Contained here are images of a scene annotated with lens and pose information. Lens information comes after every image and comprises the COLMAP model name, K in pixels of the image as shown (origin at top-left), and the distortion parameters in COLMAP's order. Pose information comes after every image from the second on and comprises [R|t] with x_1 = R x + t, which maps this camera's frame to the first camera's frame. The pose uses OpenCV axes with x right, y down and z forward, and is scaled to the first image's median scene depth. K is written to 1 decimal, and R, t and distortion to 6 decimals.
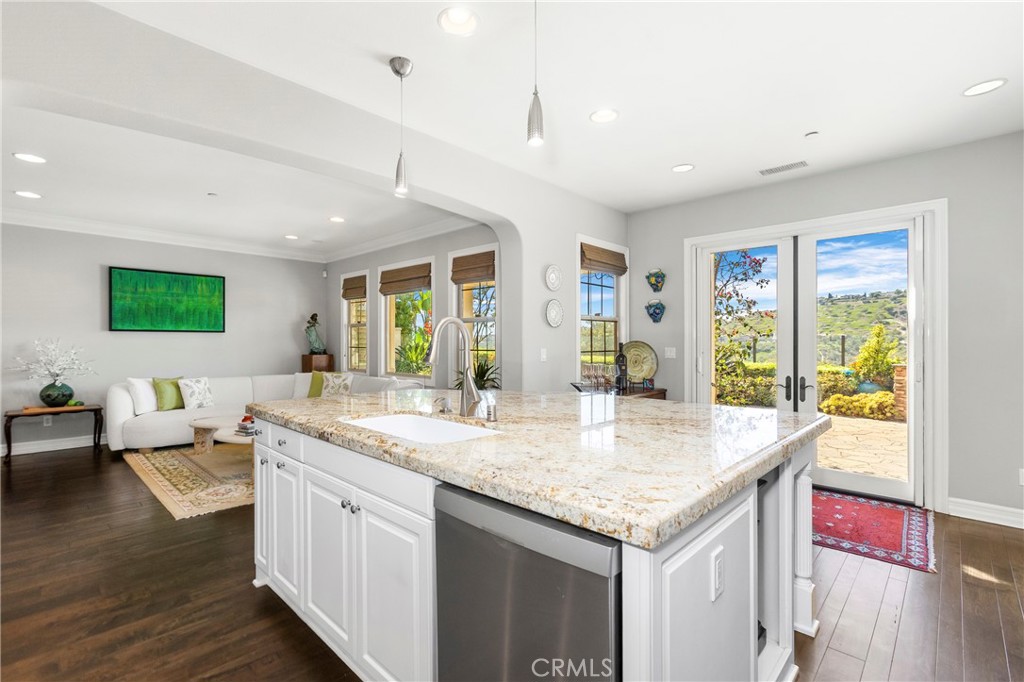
lens RADIAL K [[470.0, 0, 499.1], [0, 470.0, 341.3], [0, 0, 1]] dist [-0.017031, 0.005496]
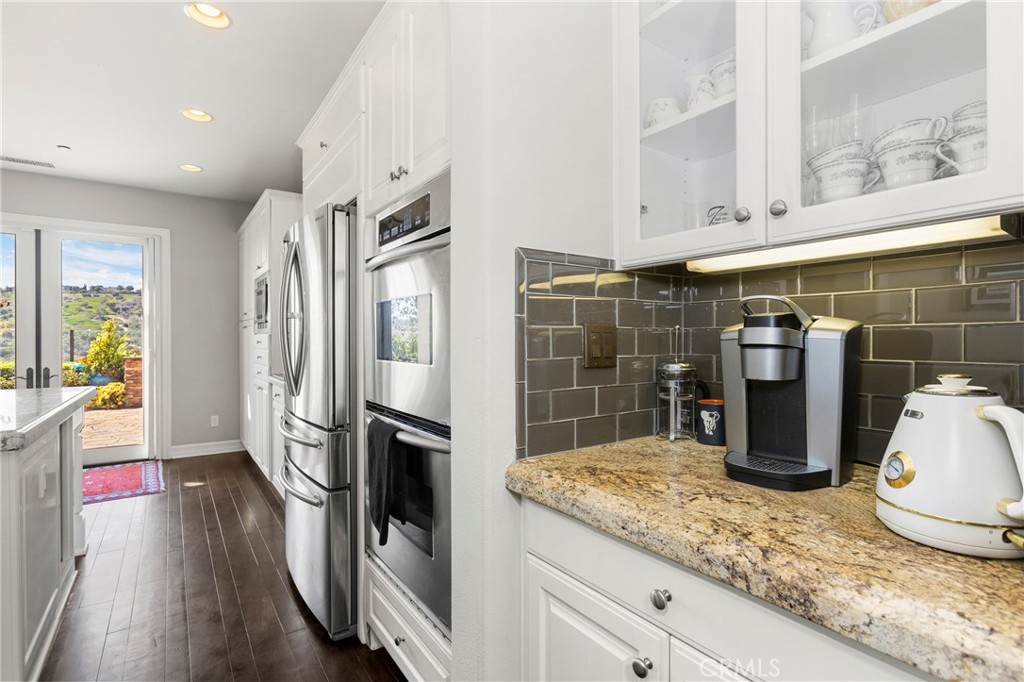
lens RADIAL K [[493.1, 0, 508.0], [0, 493.1, 339.0], [0, 0, 1]] dist [0.001625, 0.000795]
pose [[0.195372, -0.003093, 0.980724, -0.112103], [0.001564, 0.999995, 0.002842, 0.005444], [-0.980728, 0.000979, 0.195376, -0.109408]]
